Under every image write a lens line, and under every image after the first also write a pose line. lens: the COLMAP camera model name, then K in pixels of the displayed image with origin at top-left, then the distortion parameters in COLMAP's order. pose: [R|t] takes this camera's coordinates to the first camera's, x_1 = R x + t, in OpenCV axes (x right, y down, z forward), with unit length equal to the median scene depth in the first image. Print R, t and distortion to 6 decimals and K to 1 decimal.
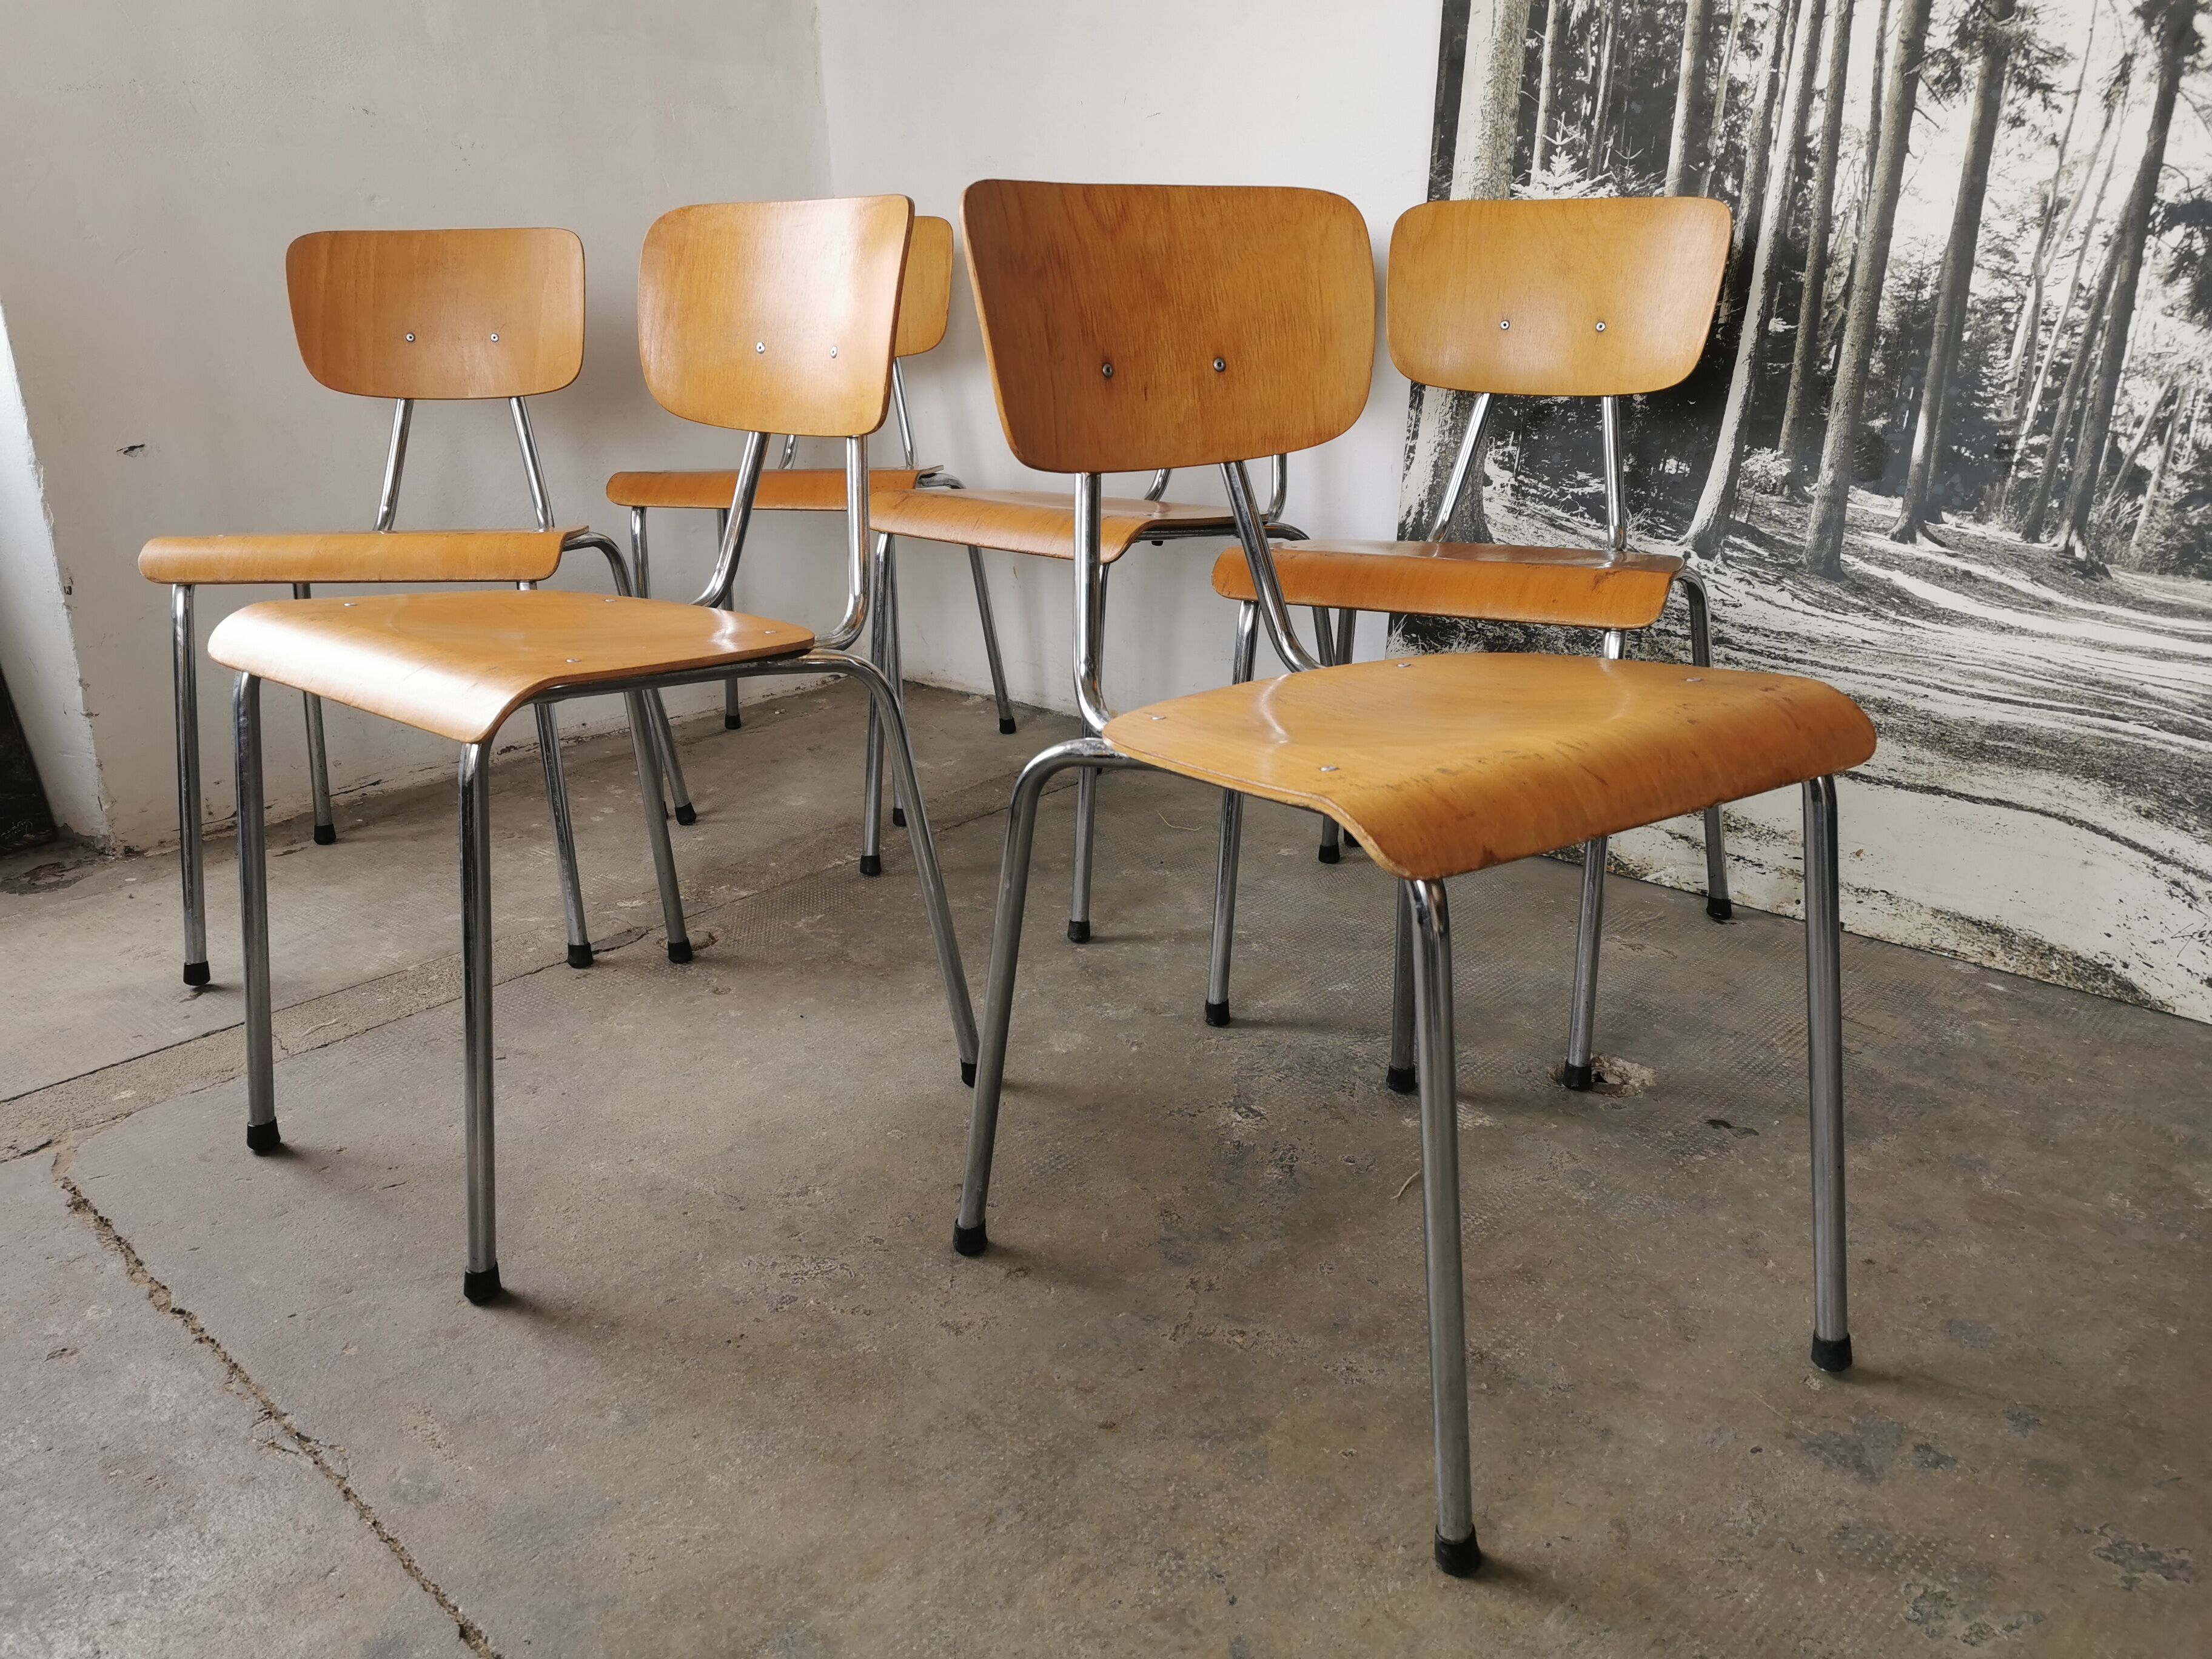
lens RADIAL K [[1693.0, 0, 1100.3], [0, 1693.0, 837.6], [0, 0, 1]] dist [0.111339, -0.175563]
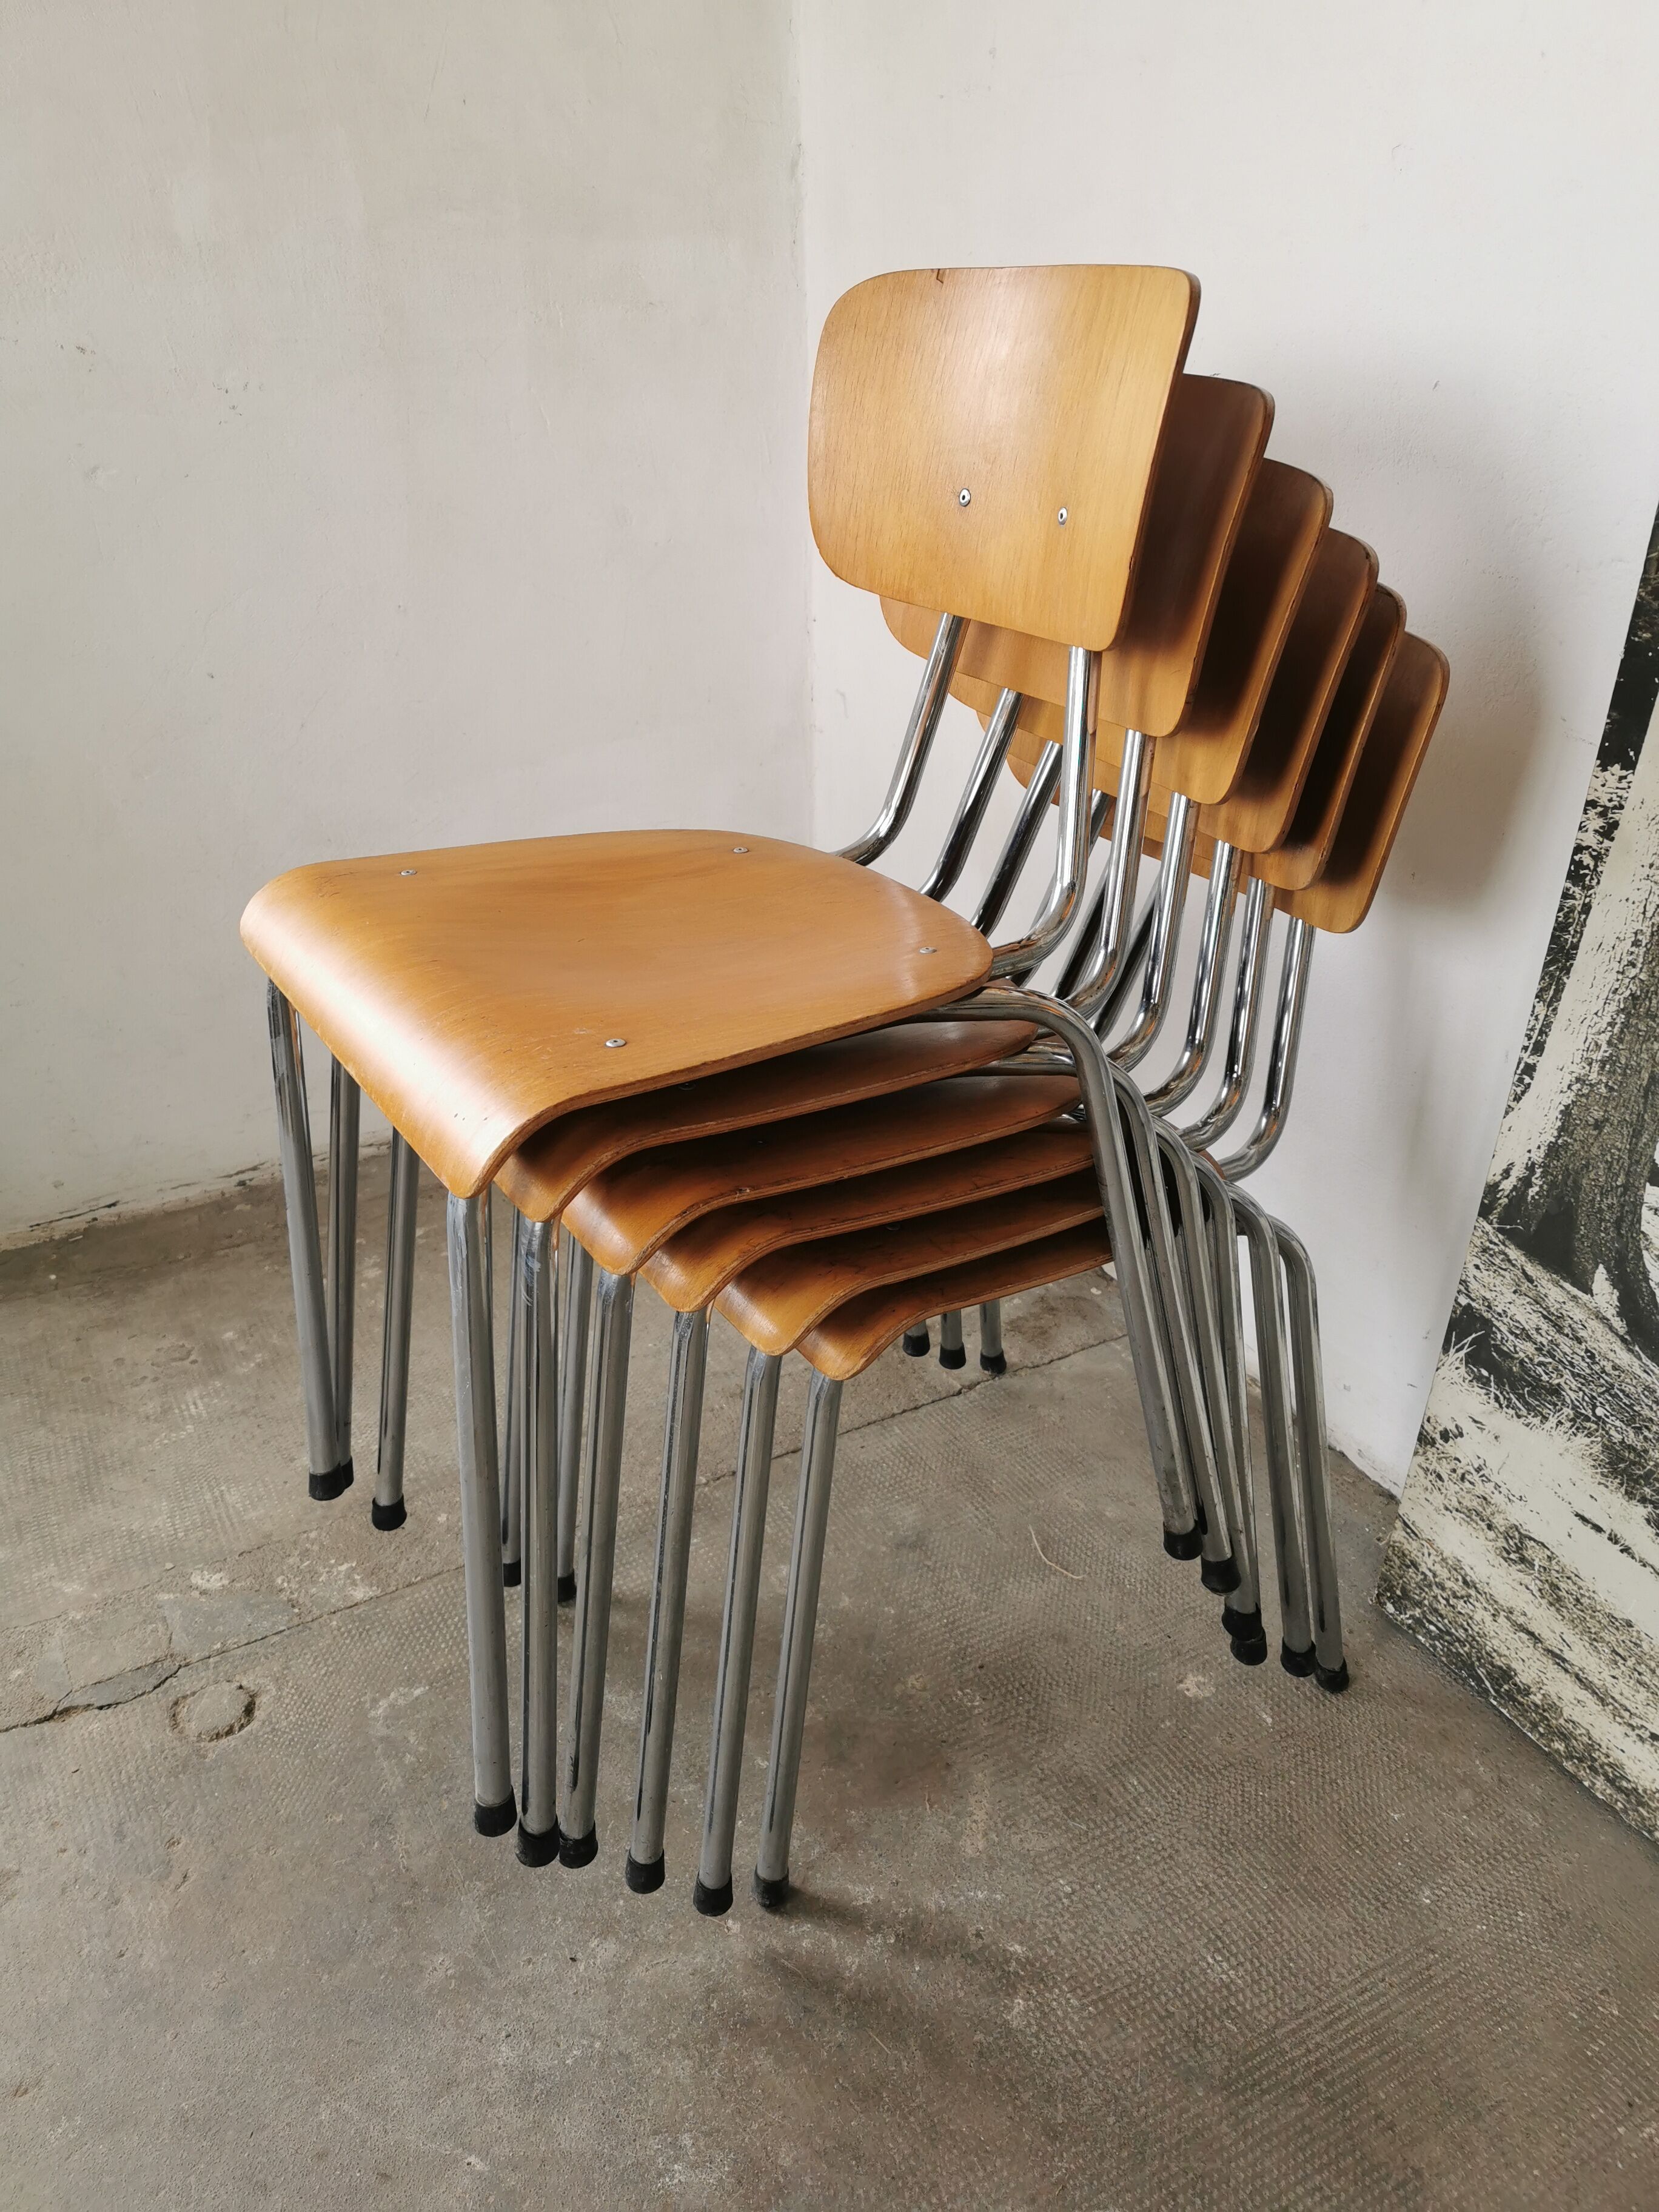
lens RADIAL K [[1703.5, 0, 812.3], [0, 1703.5, 1097.7], [0, 0, 1]] dist [0.115956, -0.198294]
pose [[0.942200, 0.158483, -0.295199, 0.152857], [-0.118423, 0.981709, 0.149073, -0.320892], [0.313425, -0.105499, 0.943734, 0.470491]]
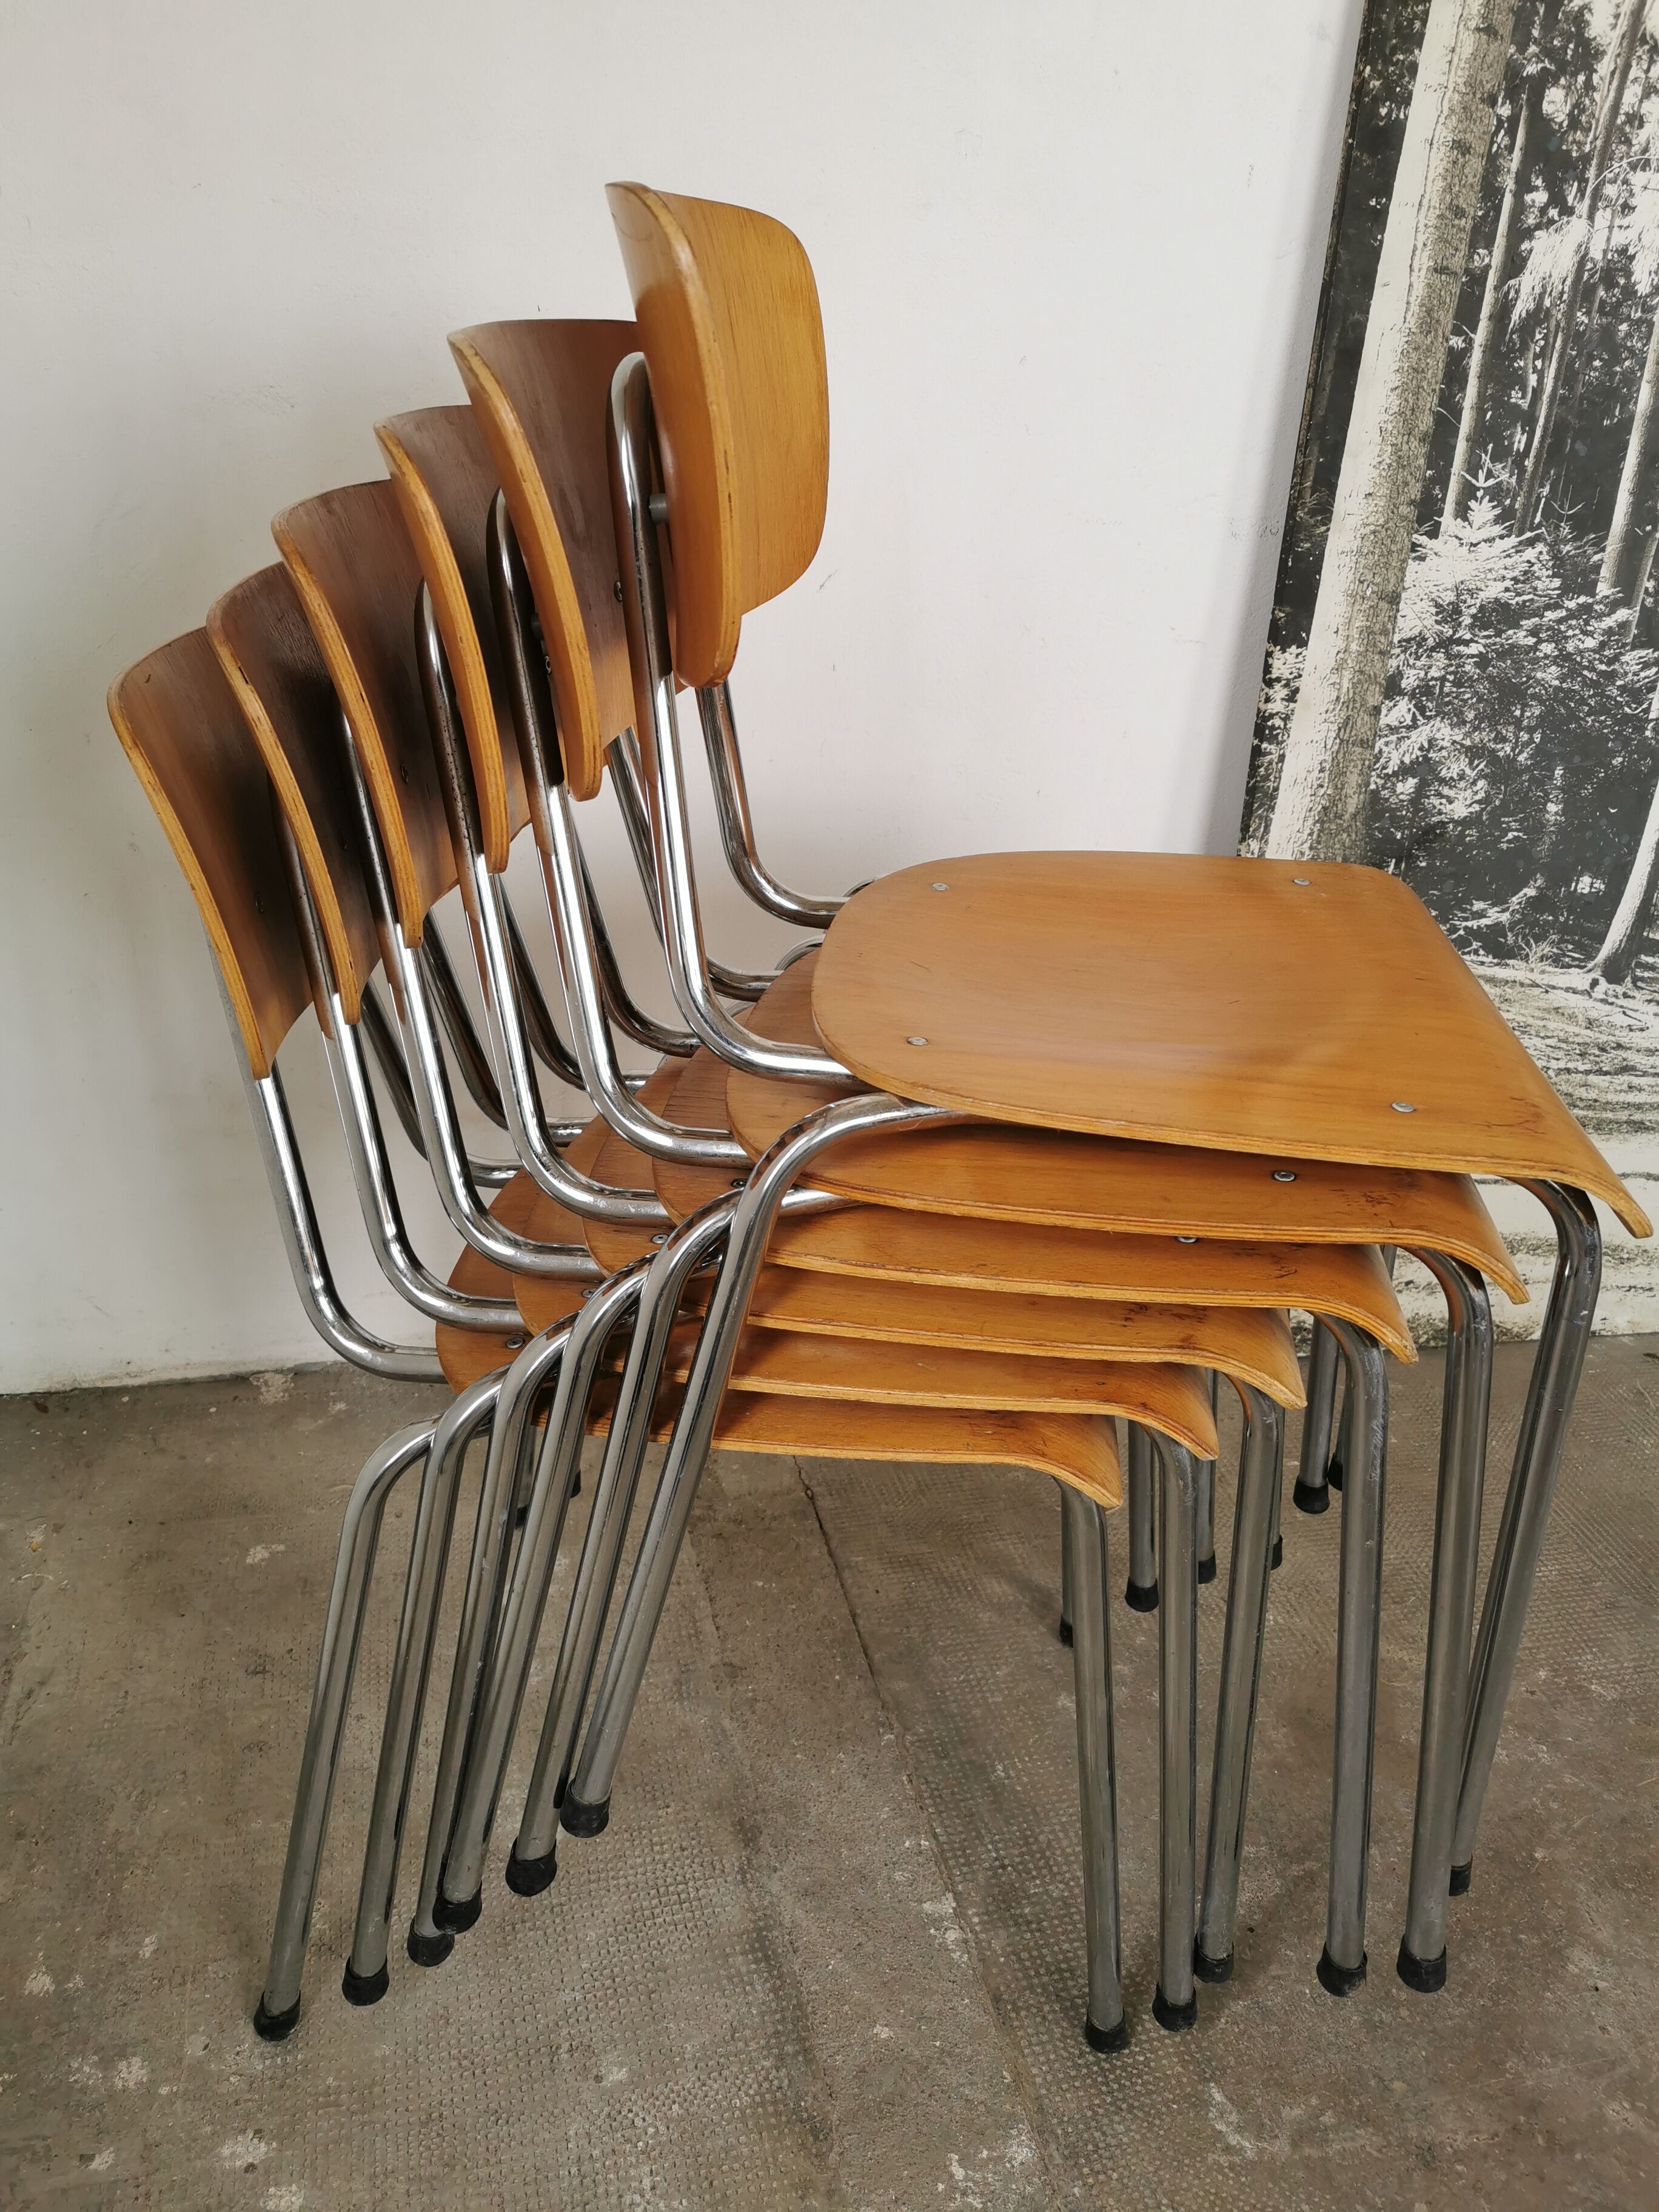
lens RADIAL K [[1713.8, 0, 821.2], [0, 1713.8, 1094.2], [0, 0, 1]] dist [0.055565, -0.082928]
pose [[0.570667, -0.303640, 0.762983, -0.572529], [0.204683, 0.952398, 0.225929, -0.404699], [-0.795264, 0.027240, 0.605652, 0.834072]]
